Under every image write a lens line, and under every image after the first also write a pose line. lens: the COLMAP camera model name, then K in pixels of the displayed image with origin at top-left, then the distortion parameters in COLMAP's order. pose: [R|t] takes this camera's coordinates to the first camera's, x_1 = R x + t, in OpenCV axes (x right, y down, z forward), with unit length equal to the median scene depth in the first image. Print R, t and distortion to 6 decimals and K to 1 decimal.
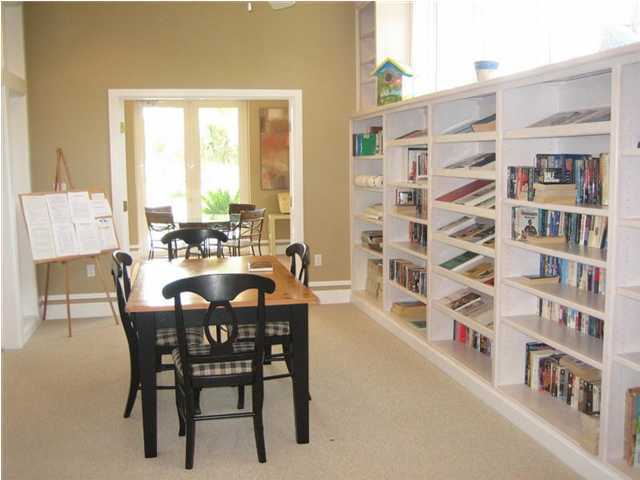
lens RADIAL K [[668.5, 0, 320.0], [0, 668.5, 240.0], [0, 0, 1]] dist [-0.077744, -0.002129]
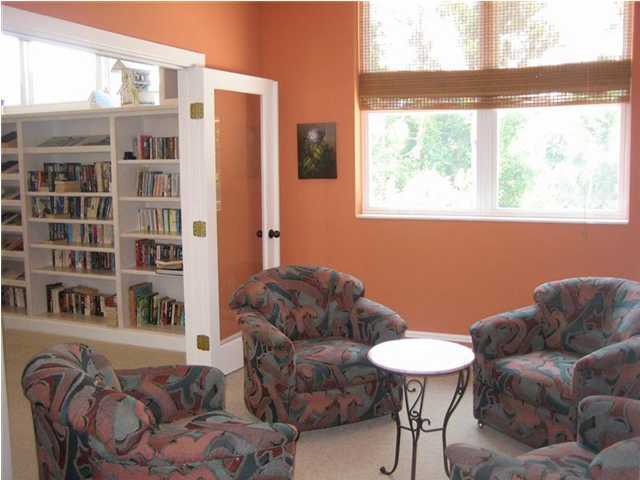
lens RADIAL K [[668.5, 0, 320.0], [0, 668.5, 240.0], [0, 0, 1]] dist [-0.077744, -0.002129]
pose [[0.584003, -0.081207, 0.807679, -0.600593], [0.094244, 0.995038, 0.031900, 0.067987], [-0.806262, 0.057489, 0.588759, -0.466078]]
